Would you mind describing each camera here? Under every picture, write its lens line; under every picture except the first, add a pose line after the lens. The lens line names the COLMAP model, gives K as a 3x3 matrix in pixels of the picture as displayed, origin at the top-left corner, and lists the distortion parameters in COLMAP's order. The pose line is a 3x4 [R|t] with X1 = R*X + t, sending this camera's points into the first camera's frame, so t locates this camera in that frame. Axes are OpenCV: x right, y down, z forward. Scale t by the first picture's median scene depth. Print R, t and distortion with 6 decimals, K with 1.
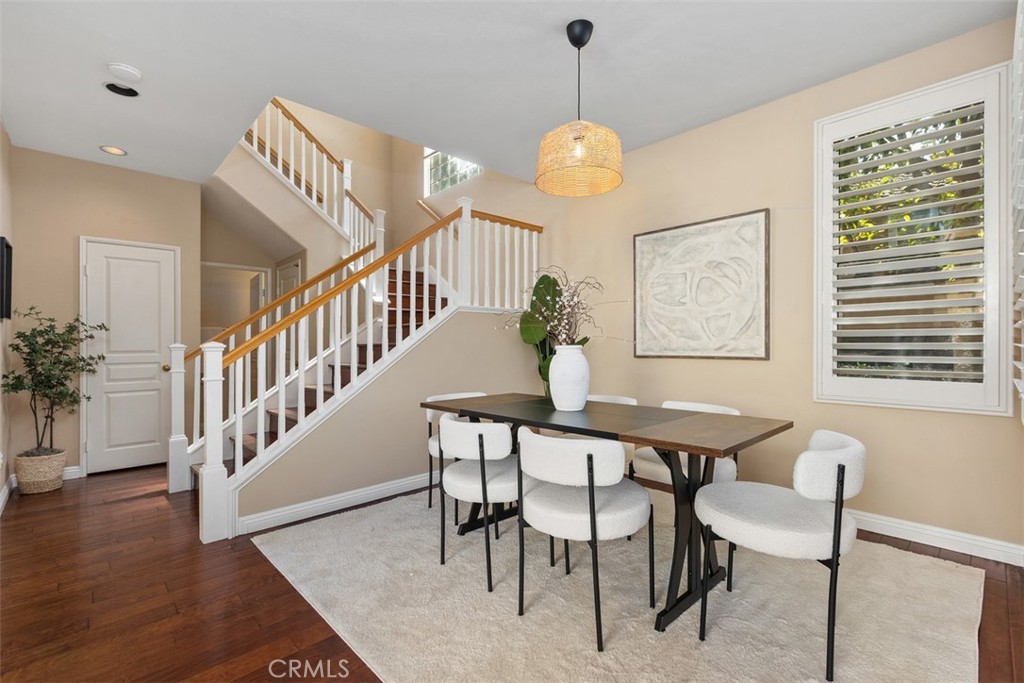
lens RADIAL K [[459.4, 0, 516.1], [0, 459.4, 342.1], [0, 0, 1]] dist [0.002594, -0.000823]
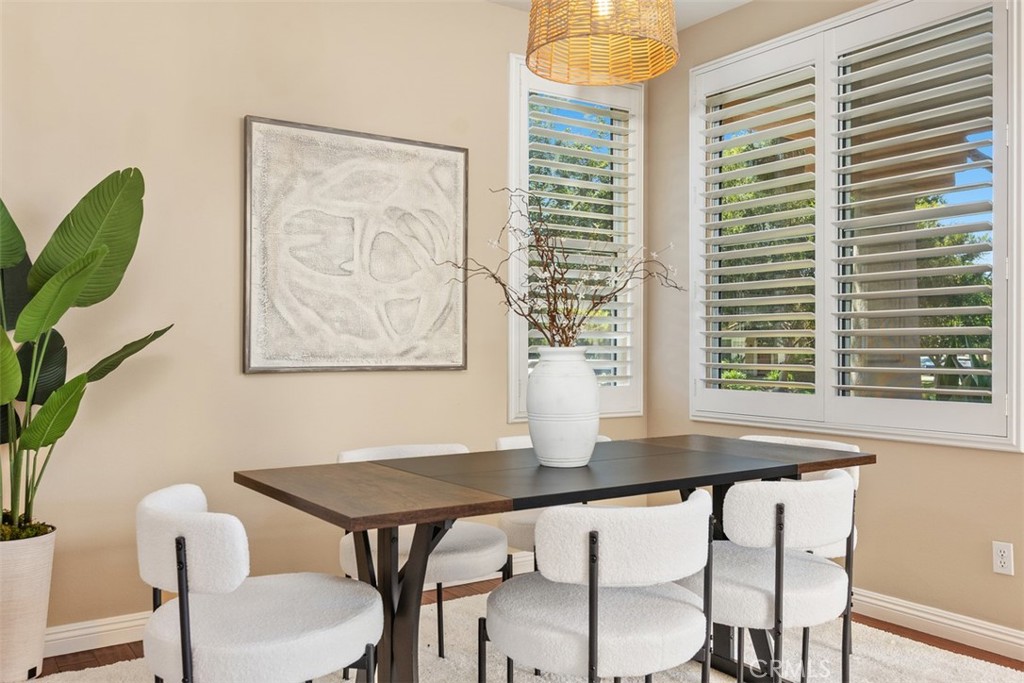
lens RADIAL K [[871.6, 0, 512.9], [0, 871.6, 342.7], [0, 0, 1]] dist [0.000146, 0.025205]
pose [[0.159166, 0.010246, 0.987199, -0.651447], [-0.006501, 0.999935, -0.009330, 0.009496], [-0.987230, -0.004932, 0.159223, 0.646892]]
